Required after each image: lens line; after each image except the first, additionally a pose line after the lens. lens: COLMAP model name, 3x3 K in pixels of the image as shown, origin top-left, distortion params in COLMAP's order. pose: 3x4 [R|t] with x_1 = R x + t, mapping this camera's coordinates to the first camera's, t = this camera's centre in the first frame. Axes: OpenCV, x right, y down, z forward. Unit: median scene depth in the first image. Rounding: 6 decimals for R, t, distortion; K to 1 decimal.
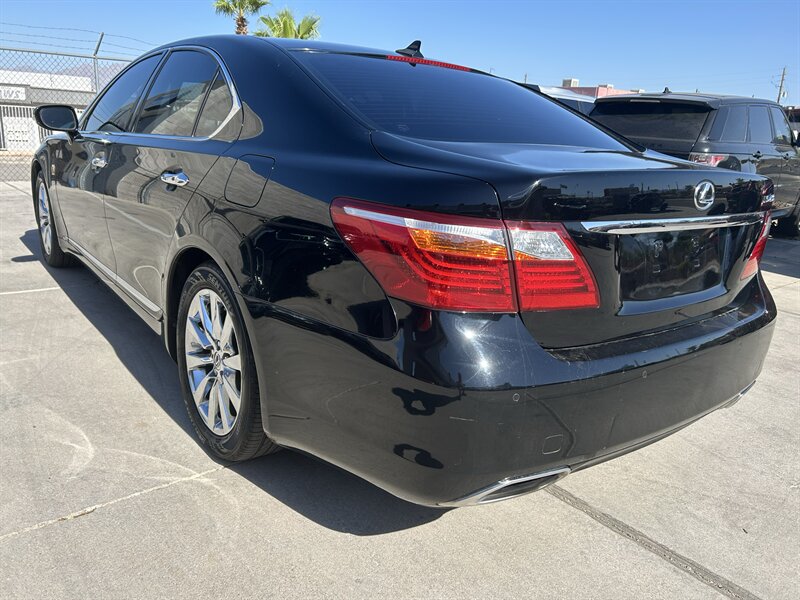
lens RADIAL K [[623.1, 0, 400.7], [0, 623.1, 308.2], [0, 0, 1]] dist [0.050868, -0.047181]
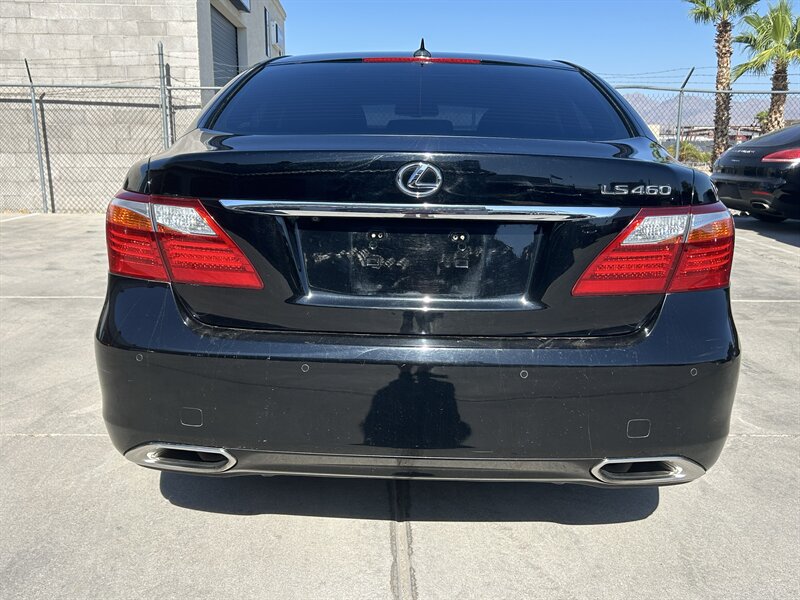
lens RADIAL K [[776.5, 0, 400.0], [0, 776.5, 300.0], [0, 0, 1]] dist [0.083732, -0.076575]
pose [[0.777258, 0.077899, -0.624341, 0.887284], [-0.144339, 0.987918, -0.056430, 0.037213], [0.612401, 0.133977, 0.779111, 0.134386]]
